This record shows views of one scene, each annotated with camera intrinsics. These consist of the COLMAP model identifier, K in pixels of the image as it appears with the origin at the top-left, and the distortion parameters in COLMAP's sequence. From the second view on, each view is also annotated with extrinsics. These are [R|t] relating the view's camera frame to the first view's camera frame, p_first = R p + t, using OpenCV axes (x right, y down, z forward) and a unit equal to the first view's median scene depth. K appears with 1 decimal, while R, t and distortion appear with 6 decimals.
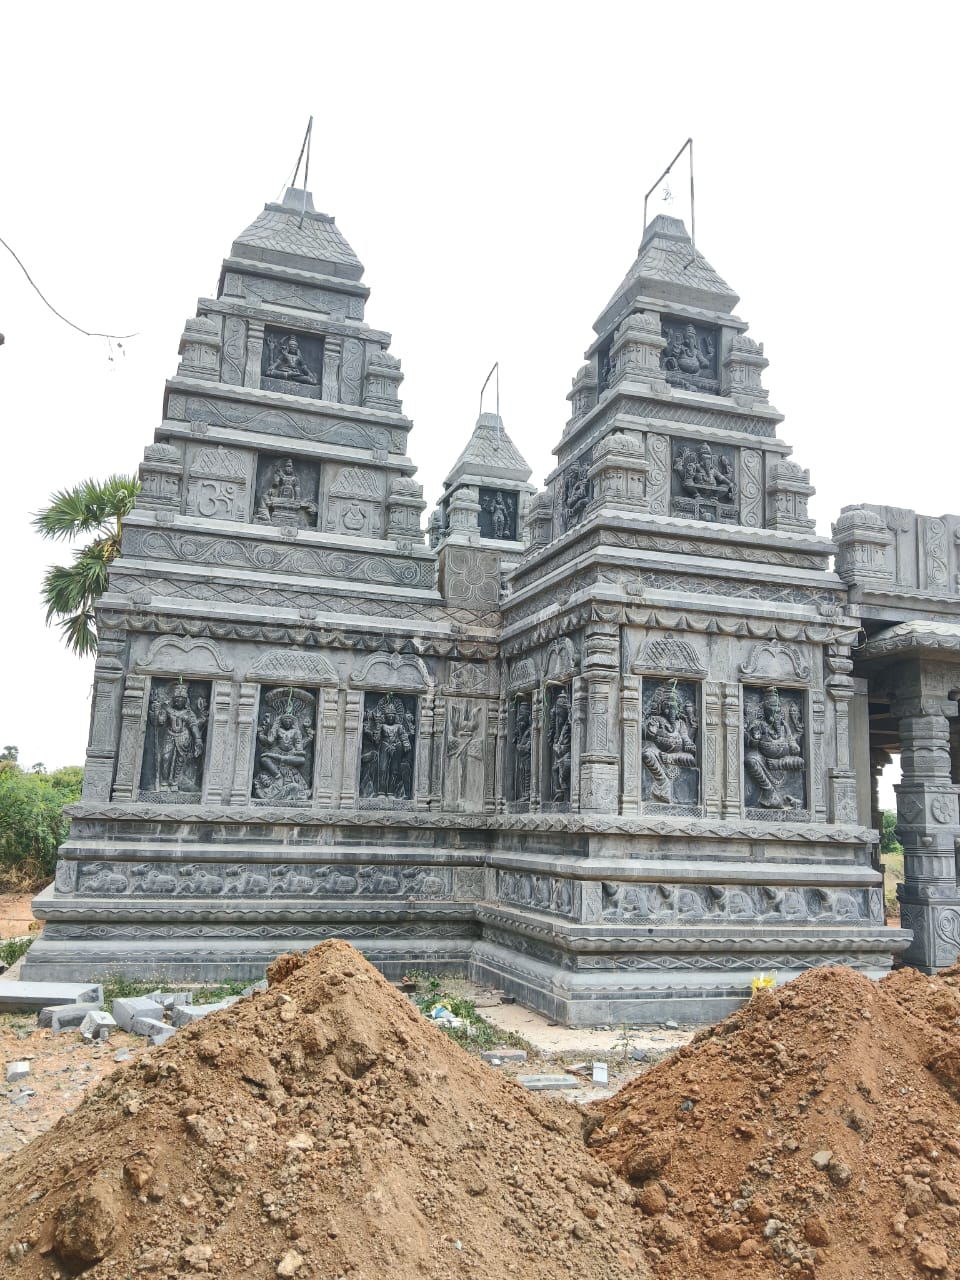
lens RADIAL K [[1018.8, 0, 486.4], [0, 1018.8, 635.4], [0, 0, 1]] dist [0.075581, -0.109954]
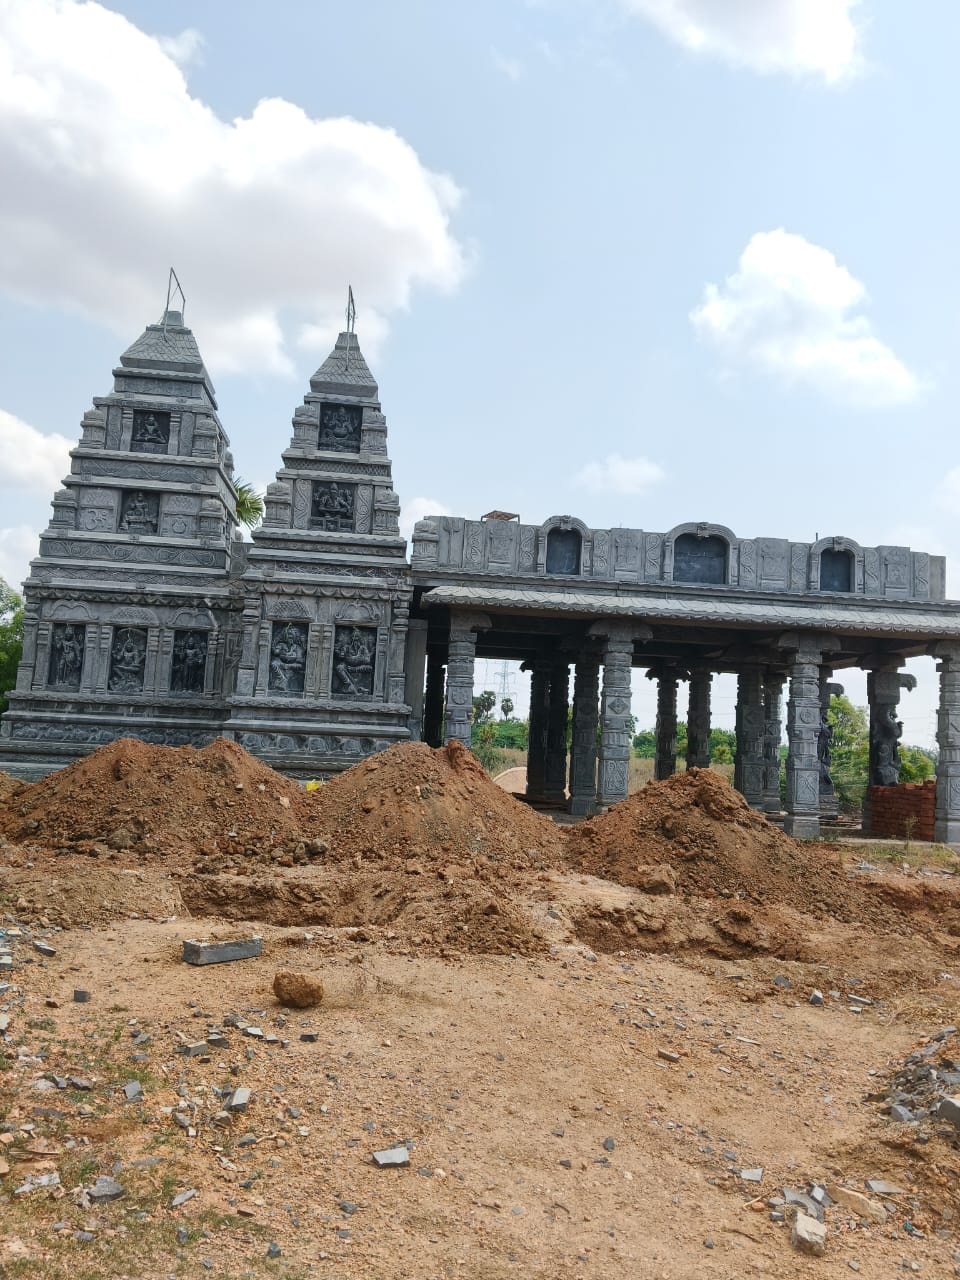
lens RADIAL K [[1018.8, 0, 492.8], [0, 1018.8, 635.0], [0, 0, 1]] dist [0.075581, -0.109954]
pose [[0.977153, -0.007242, -0.212415, 0.807650], [0.021263, 0.997736, 0.063799, -0.037468], [0.211472, -0.066858, 0.975095, -0.600448]]
